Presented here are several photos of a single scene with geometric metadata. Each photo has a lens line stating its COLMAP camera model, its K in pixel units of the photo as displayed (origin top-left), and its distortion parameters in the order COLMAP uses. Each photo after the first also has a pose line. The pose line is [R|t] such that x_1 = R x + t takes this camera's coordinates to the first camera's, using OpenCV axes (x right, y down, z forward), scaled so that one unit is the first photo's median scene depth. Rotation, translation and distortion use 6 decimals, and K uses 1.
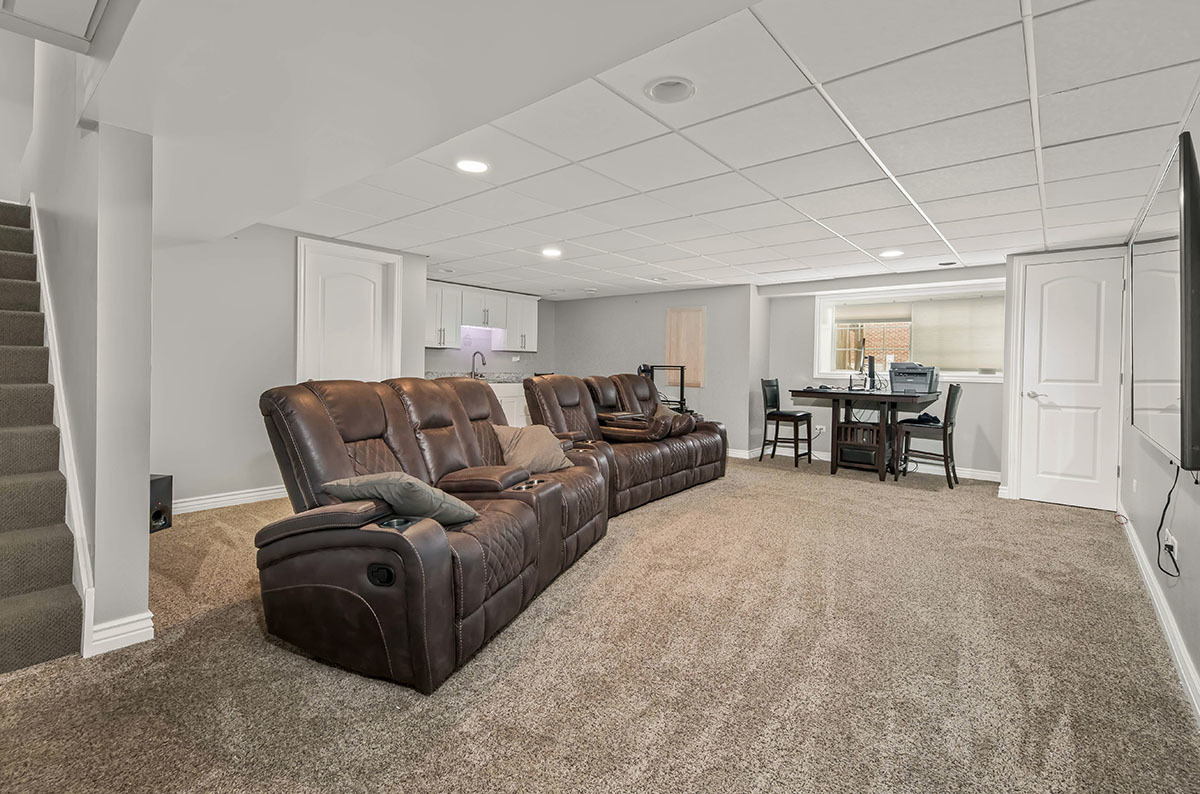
lens RADIAL K [[525.9, 0, 600.0], [0, 525.9, 397.0], [0, 0, 1]] dist [0.028582, -0.009988]
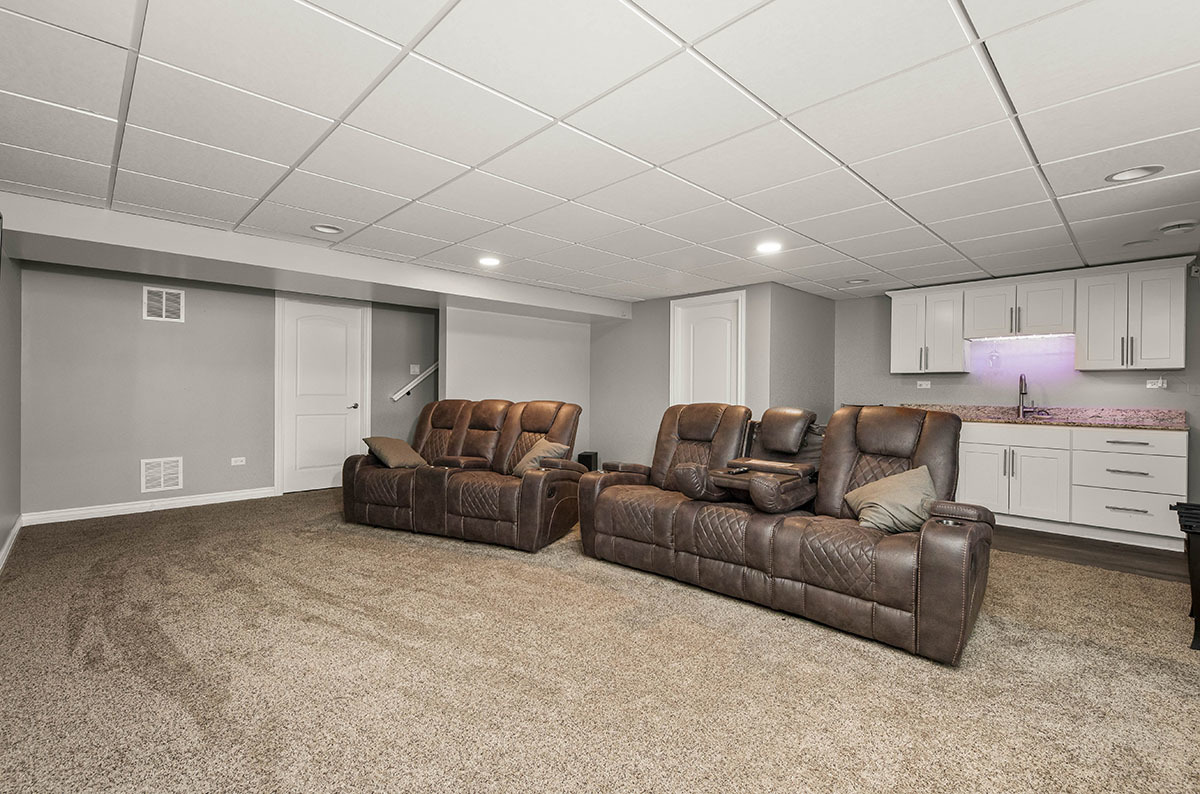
lens RADIAL K [[525.9, 0, 600.0], [0, 525.9, 397.0], [0, 0, 1]] dist [0.028582, -0.009988]
pose [[-0.106528, 0.014034, -0.994211, 0.481715], [-0.056633, 0.998192, 0.020159, -0.040261], [0.992696, 0.058452, -0.105541, 0.528909]]
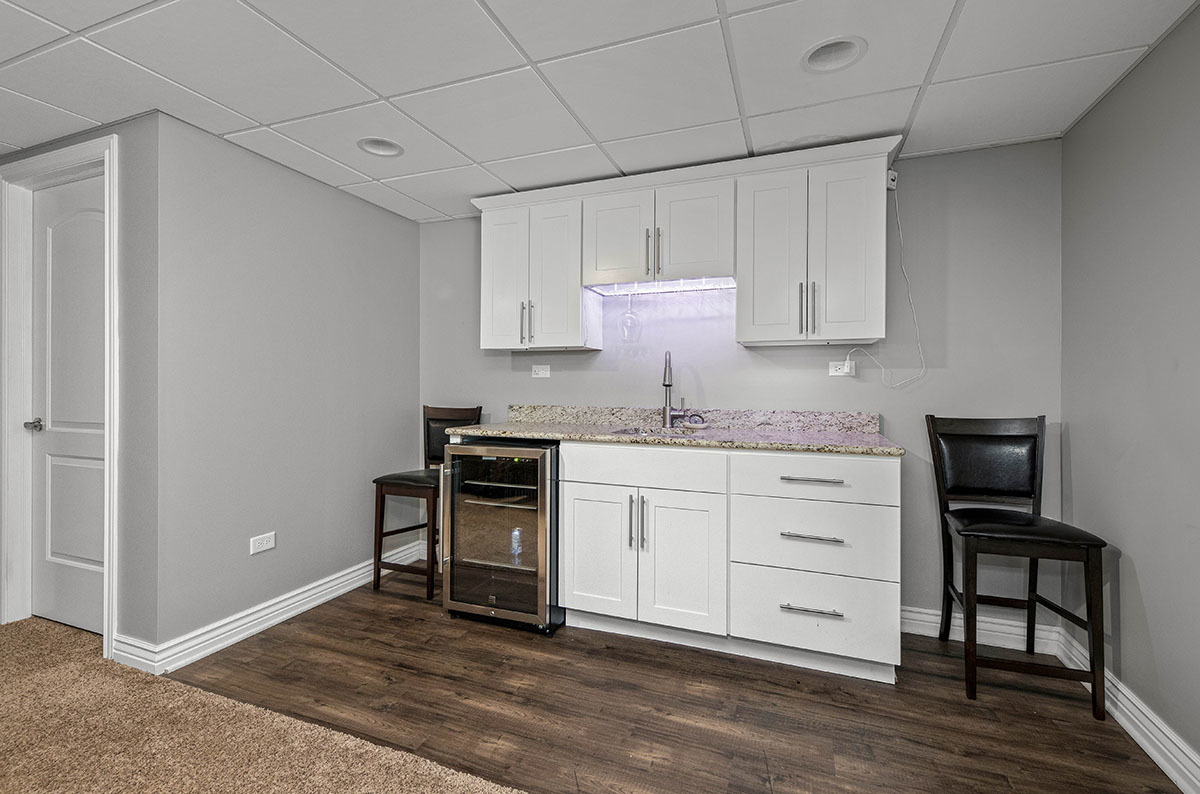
lens RADIAL K [[525.9, 0, 600.0], [0, 525.9, 397.0], [0, 0, 1]] dist [0.028582, -0.009988]
pose [[0.323417, 0.023487, -0.945965, 0.105612], [-0.049705, 0.998733, 0.007804, -0.053353], [0.944950, 0.044496, 0.324175, 0.812908]]
